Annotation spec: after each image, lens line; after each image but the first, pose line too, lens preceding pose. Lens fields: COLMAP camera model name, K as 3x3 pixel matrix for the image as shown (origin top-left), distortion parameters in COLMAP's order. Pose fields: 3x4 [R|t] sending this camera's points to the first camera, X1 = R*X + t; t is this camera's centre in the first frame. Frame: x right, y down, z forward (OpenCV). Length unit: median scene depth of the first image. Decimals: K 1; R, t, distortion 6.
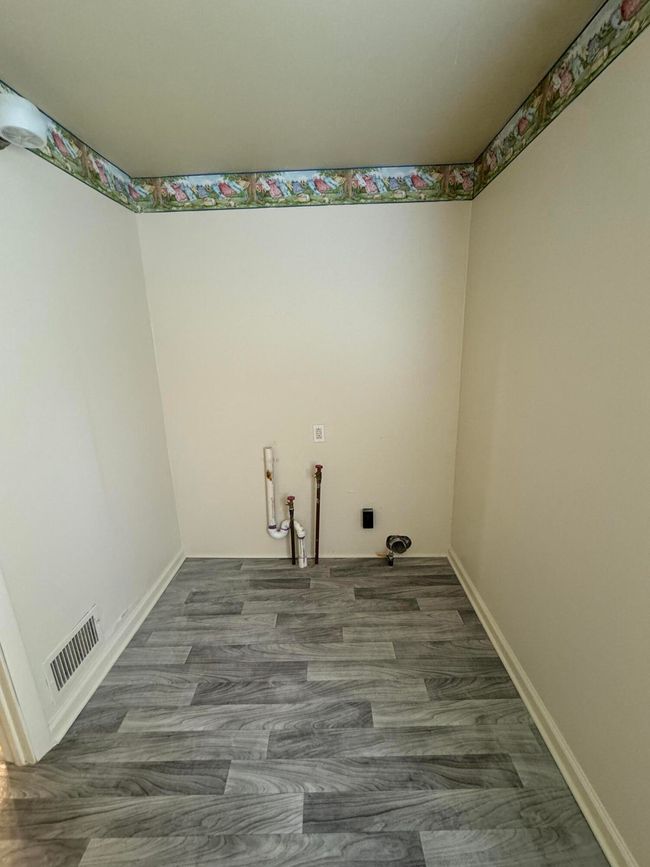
lens RADIAL K [[346.7, 0, 325.0], [0, 346.7, 433.5], [0, 0, 1]] dist [-0.005433, 0.001098]
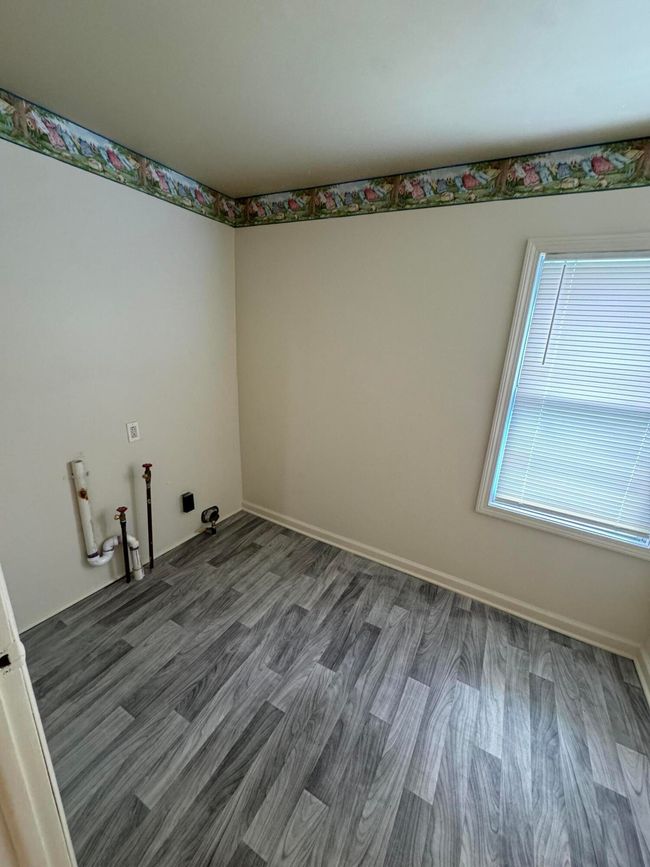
lens RADIAL K [[346.7, 0, 325.0], [0, 346.7, 433.5], [0, 0, 1]] dist [-0.005433, 0.001098]
pose [[0.483611, -0.196758, 0.852882, -0.778832], [0.153448, 0.978374, 0.138699, -0.063618], [-0.861728, 0.063797, 0.503344, 0.132552]]
